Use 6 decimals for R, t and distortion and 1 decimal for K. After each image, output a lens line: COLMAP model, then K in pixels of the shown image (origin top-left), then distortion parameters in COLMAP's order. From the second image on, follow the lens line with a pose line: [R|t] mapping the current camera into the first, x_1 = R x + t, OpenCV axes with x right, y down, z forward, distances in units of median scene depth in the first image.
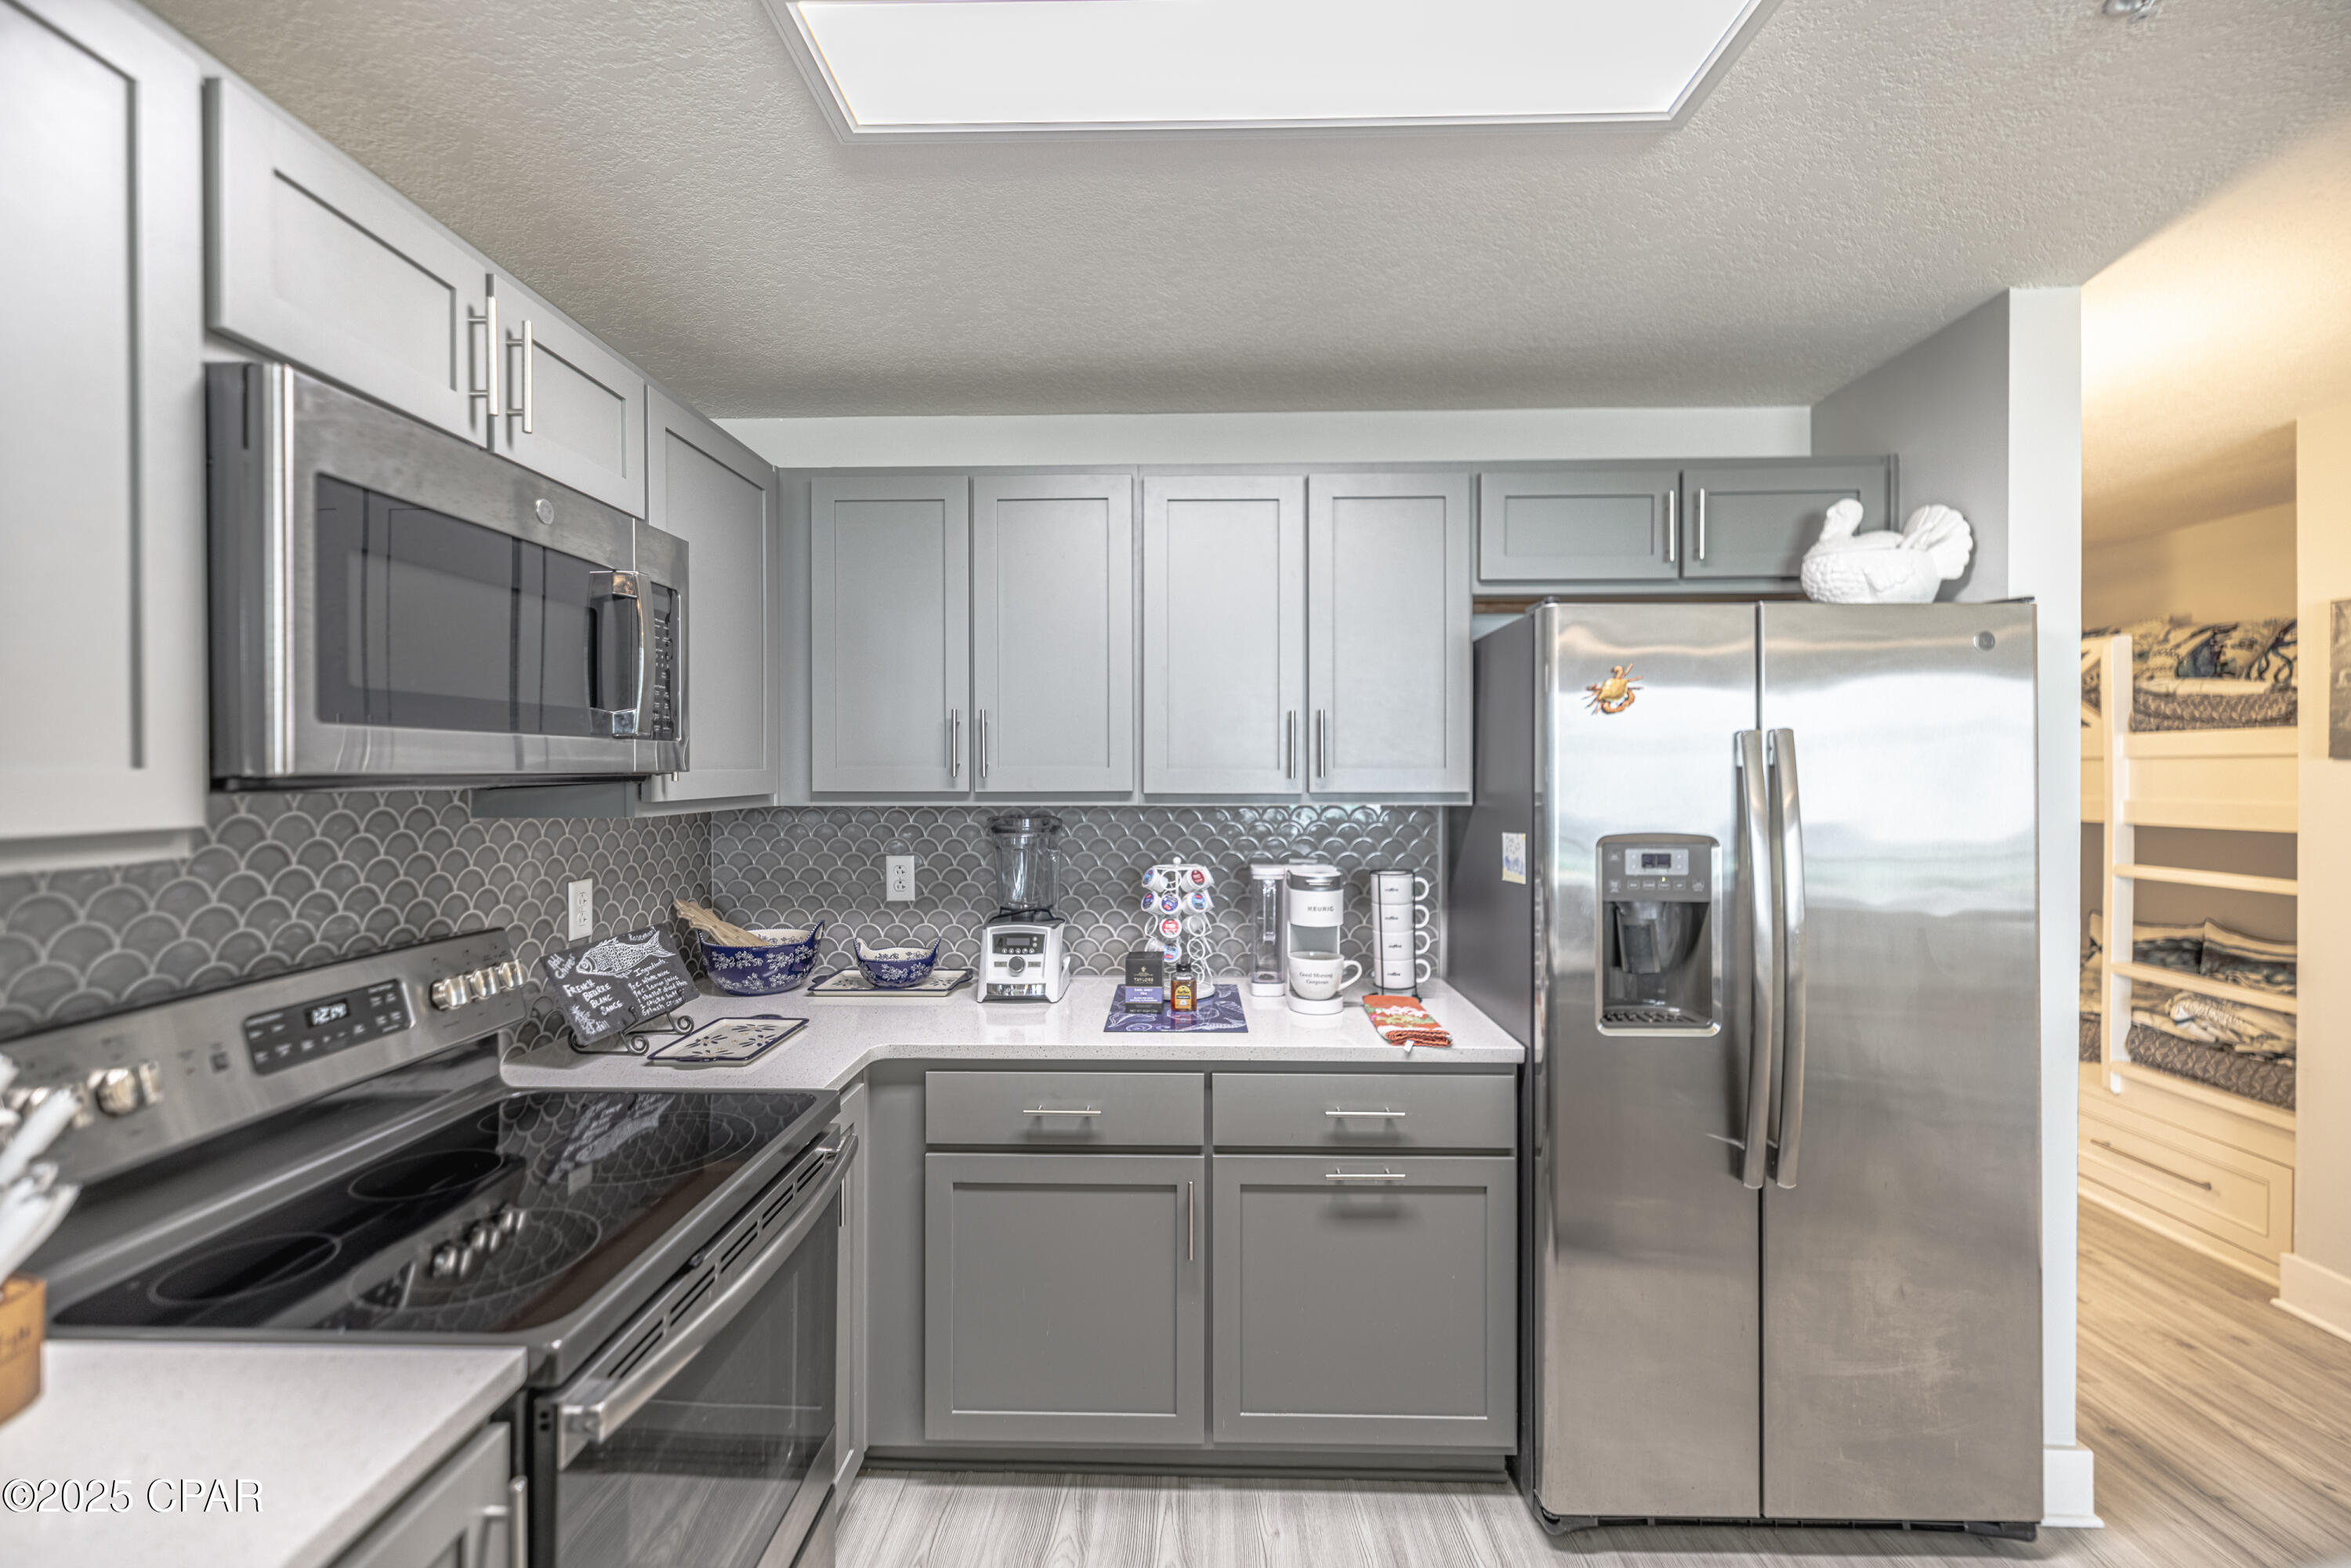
lens RADIAL K [[1041.4, 0, 1175.5], [0, 1041.4, 784.0], [0, 0, 1]] dist [-0.001523, -0.000226]
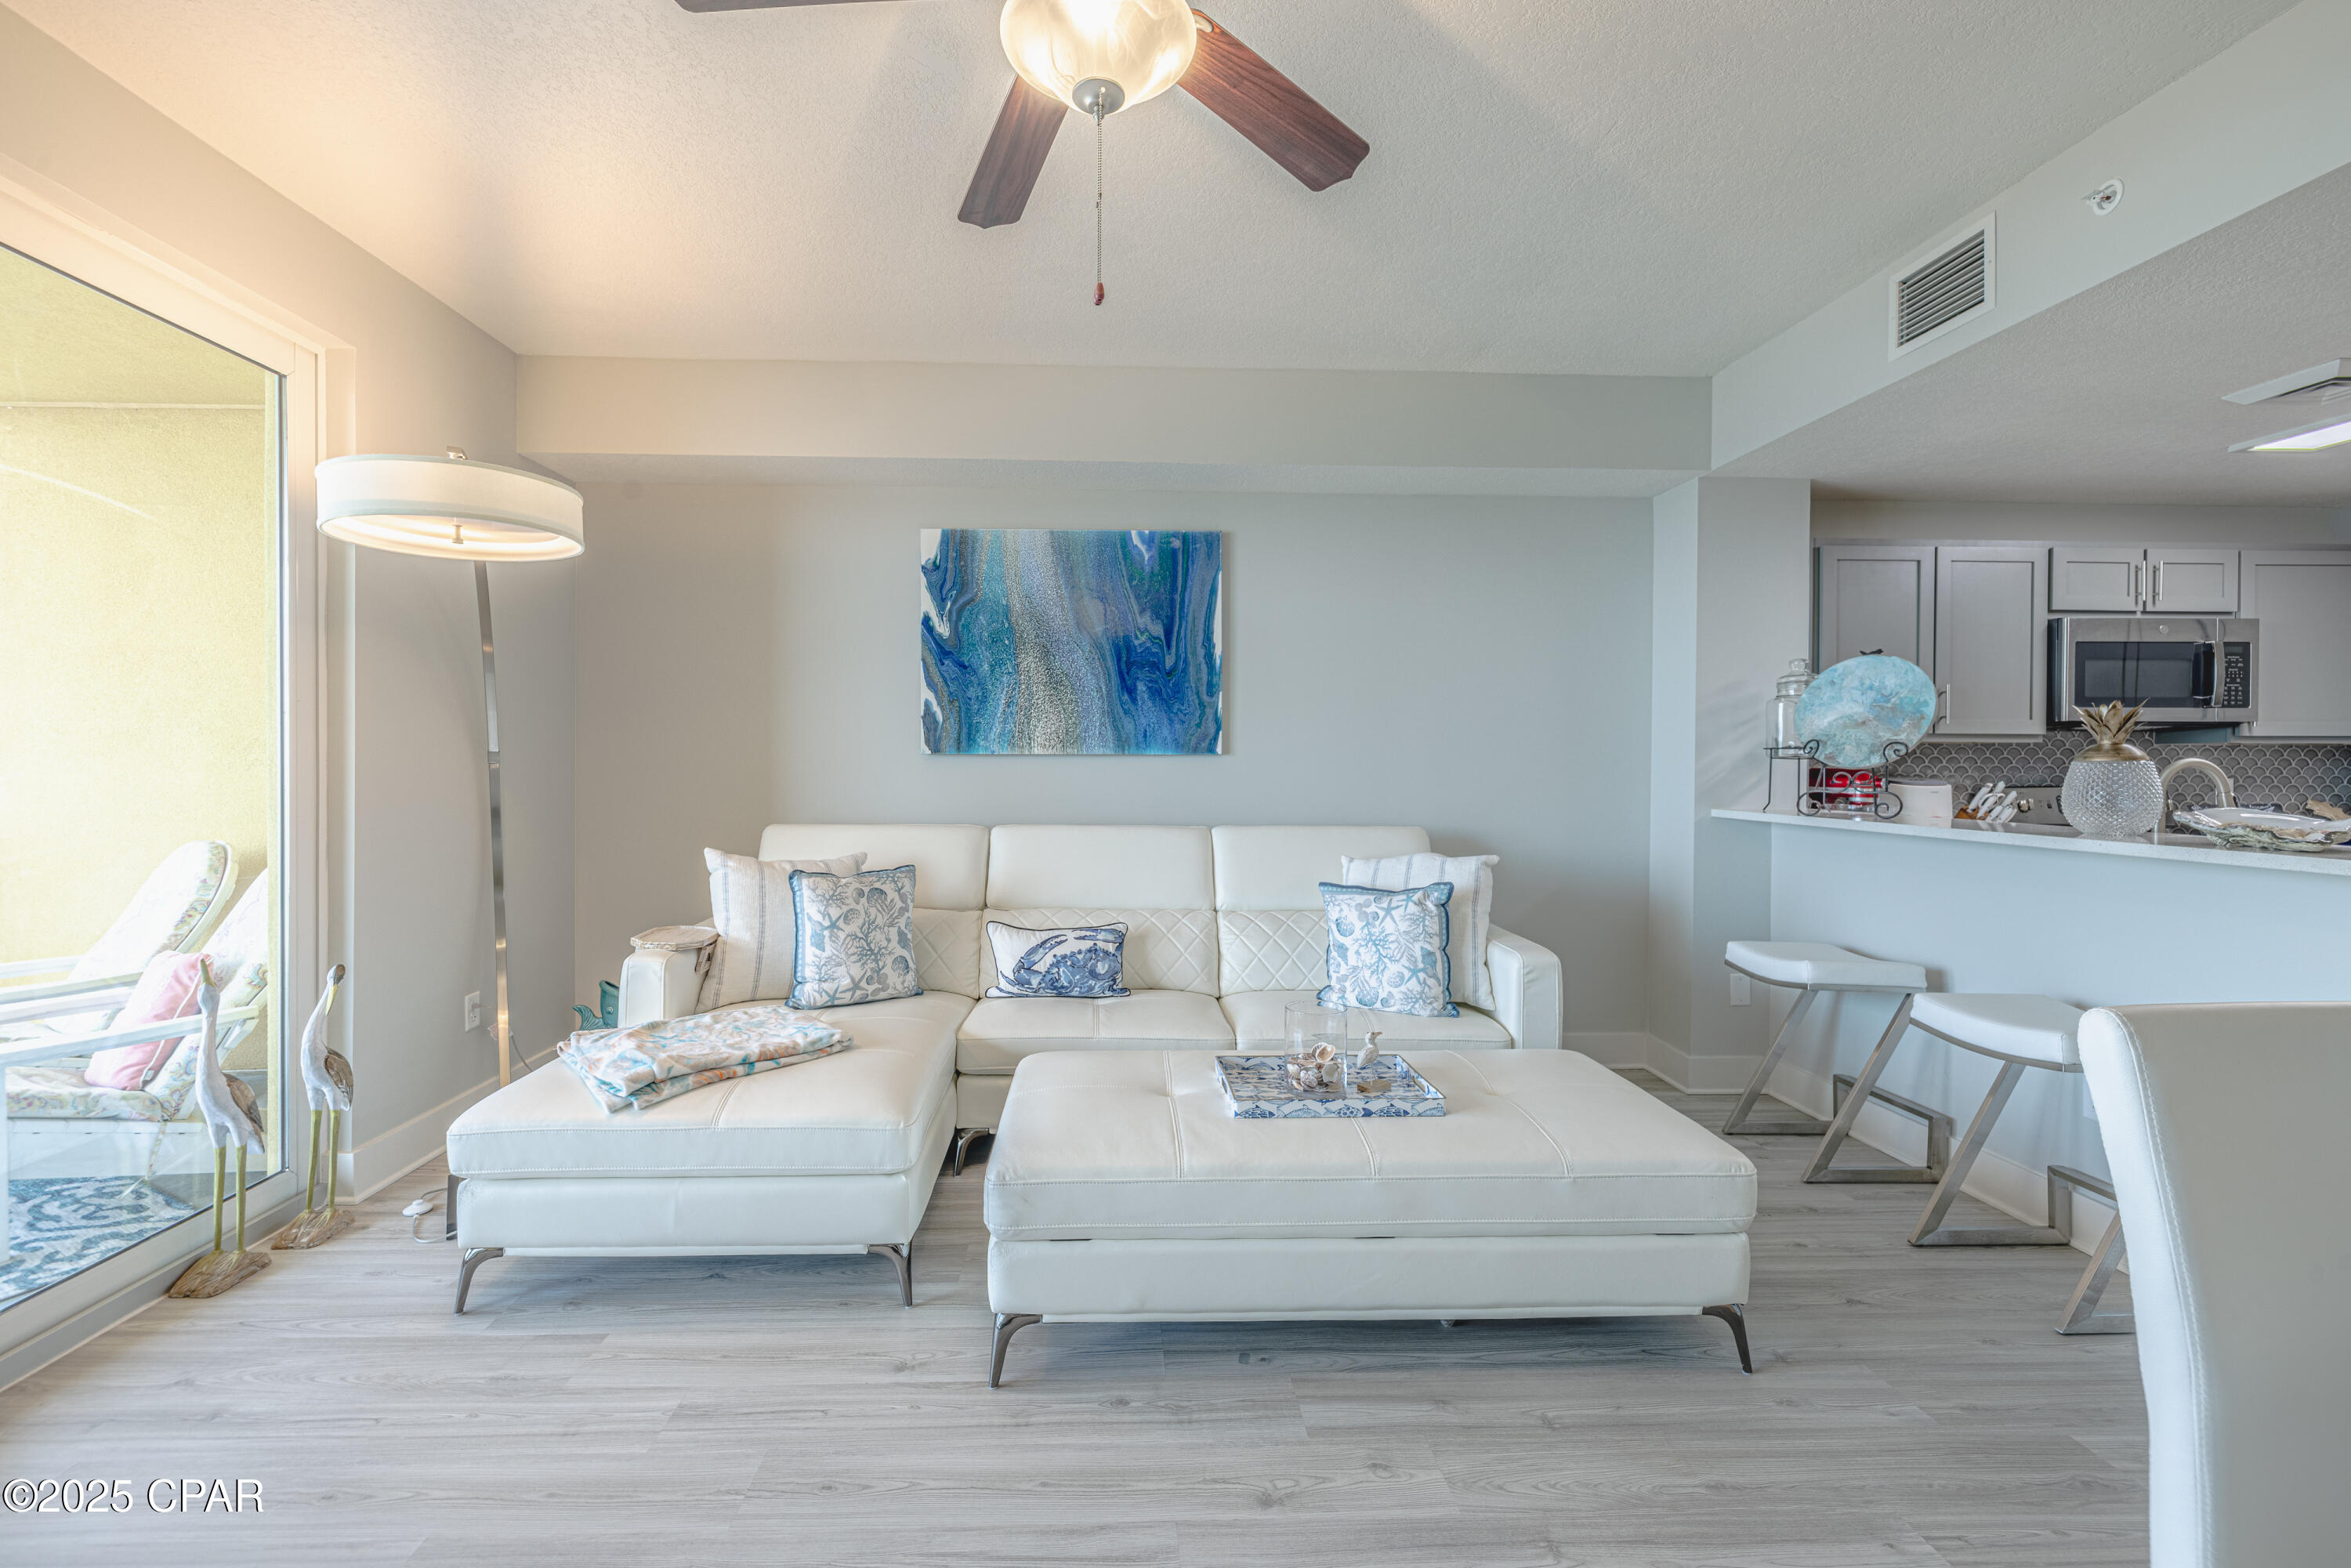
lens RADIAL K [[983.5, 0, 1175.5], [0, 983.5, 784.0], [0, 0, 1]] dist [0.000404, 0.000106]
pose [[0.091048, 0.005664, -0.995830, 2.381796], [-0.015794, 0.999866, 0.004243, 0.253581], [0.995721, 0.015342, 0.091125, -2.518574]]
